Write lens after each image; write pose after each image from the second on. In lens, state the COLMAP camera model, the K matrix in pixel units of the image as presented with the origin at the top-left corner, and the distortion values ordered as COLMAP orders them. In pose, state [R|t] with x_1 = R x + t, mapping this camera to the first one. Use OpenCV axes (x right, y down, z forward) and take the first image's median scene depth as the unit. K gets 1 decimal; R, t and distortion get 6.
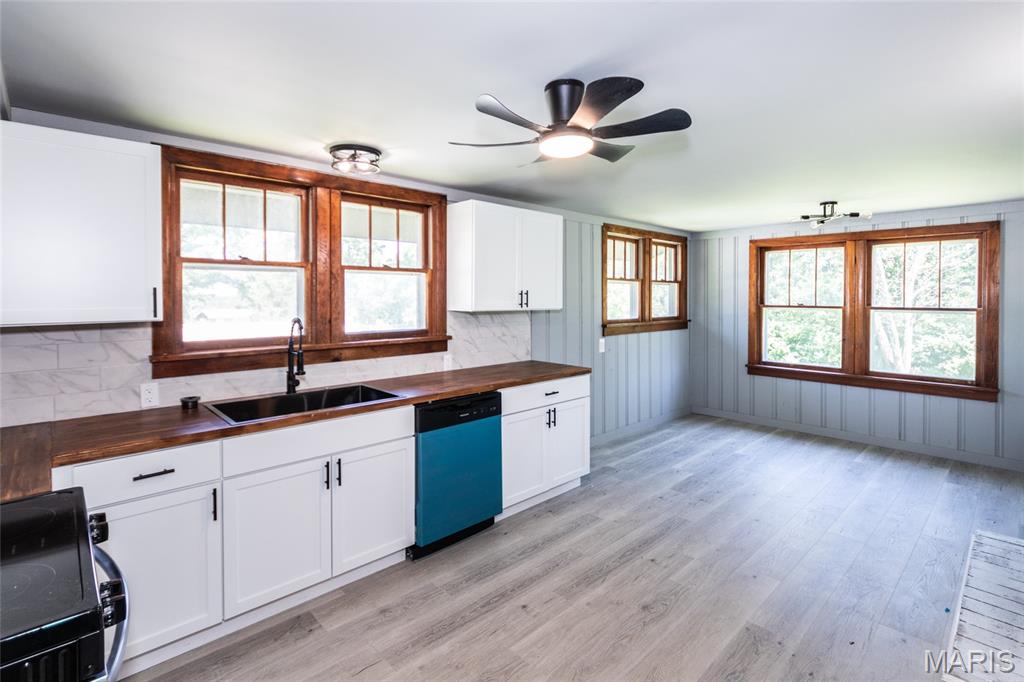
lens RADIAL K [[499.3, 0, 509.7], [0, 499.3, 297.3], [0, 0, 1]] dist [0.001731, -0.000115]
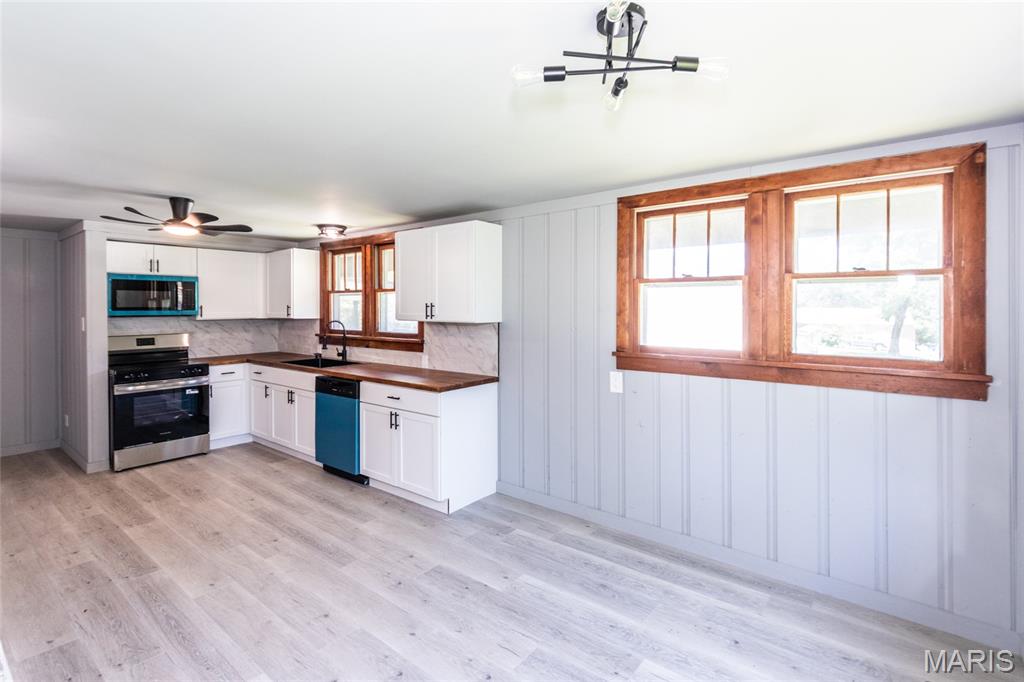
lens RADIAL K [[486.3, 0, 509.2], [0, 486.3, 306.3], [0, 0, 1]] dist [-0.010546, -0.000032]
pose [[0.132120, -0.006662, -0.991211, 1.218552], [-0.005315, 0.999958, -0.007429, 0.000165], [0.991219, 0.006250, 0.132080, 1.158424]]
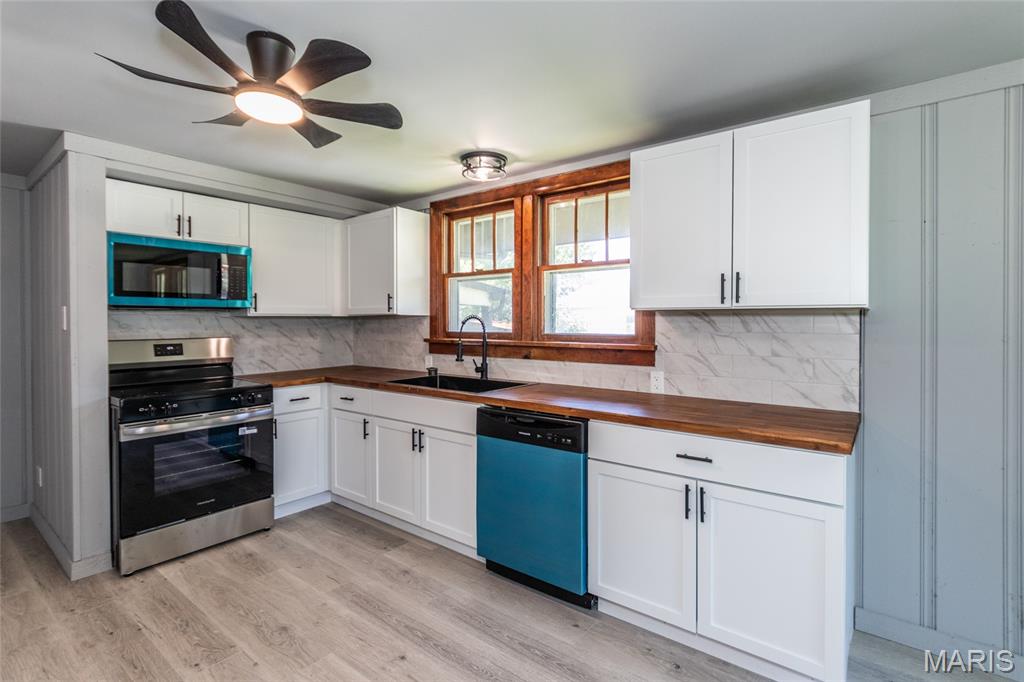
lens RADIAL K [[484.2, 0, 511.4], [0, 484.2, 321.6], [0, 0, 1]] dist [-0.001125, -0.000517]
pose [[0.143593, -0.003540, -0.989631, 0.603010], [-0.005751, 0.999974, -0.004411, 0.050833], [0.989620, 0.006325, 0.143569, 0.759375]]
